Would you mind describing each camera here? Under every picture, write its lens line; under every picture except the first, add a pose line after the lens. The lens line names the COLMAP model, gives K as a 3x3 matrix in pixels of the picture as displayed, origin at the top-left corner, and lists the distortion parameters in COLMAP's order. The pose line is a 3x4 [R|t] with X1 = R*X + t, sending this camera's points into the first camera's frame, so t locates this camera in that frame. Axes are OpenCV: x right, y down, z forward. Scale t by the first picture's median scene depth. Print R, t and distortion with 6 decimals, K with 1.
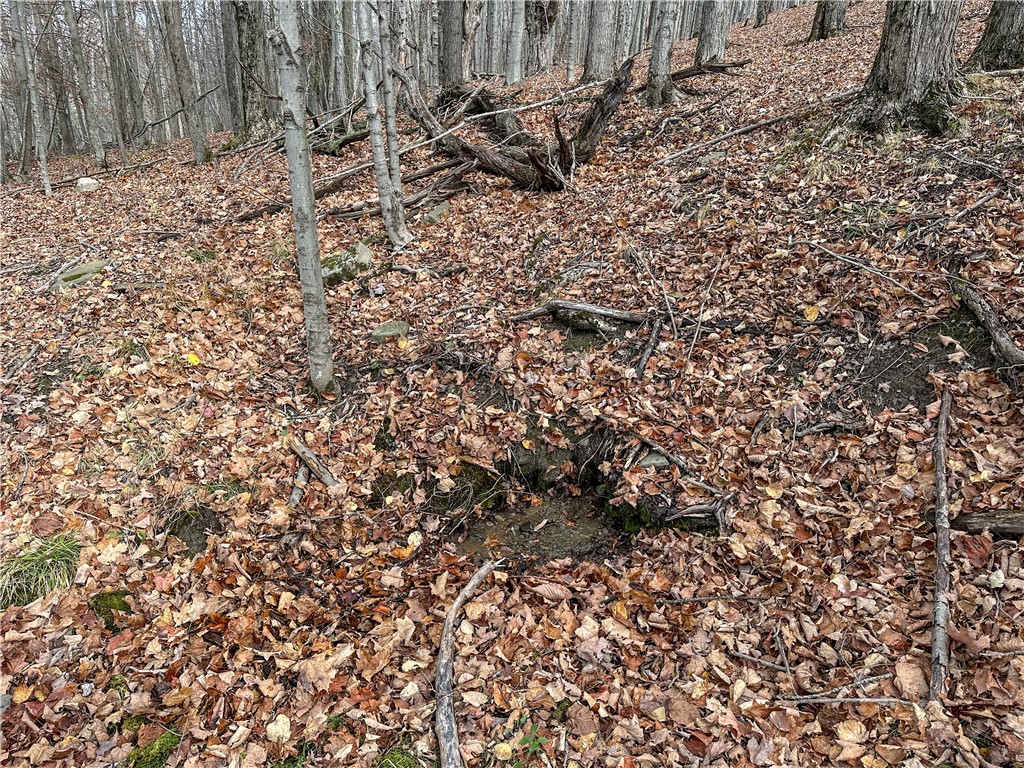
lens RADIAL K [[728.2, 0, 512.0], [0, 728.2, 384.0], [0, 0, 1]] dist [0.042622, -0.050211]
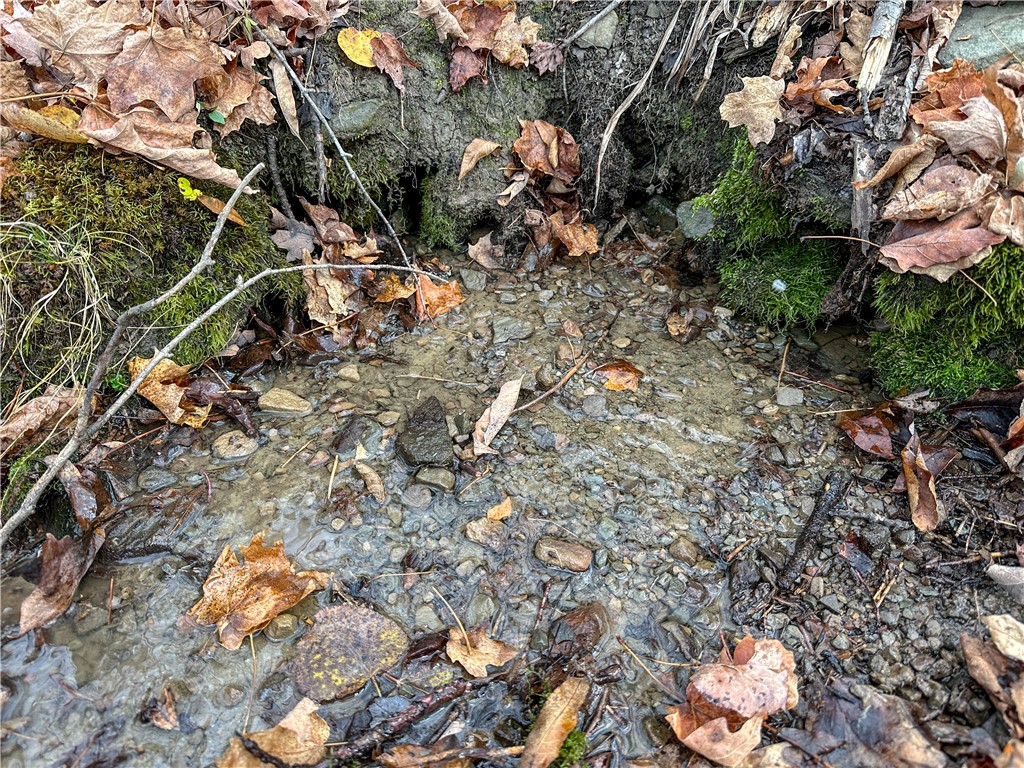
lens RADIAL K [[728.2, 0, 512.0], [0, 728.2, 384.0], [0, 0, 1]] dist [0.042622, -0.050211]
pose [[0.961907, -0.155141, 0.225093, -0.001129], [0.080238, 0.947331, 0.310040, 0.116075], [-0.261338, -0.280169, 0.923693, 0.766611]]
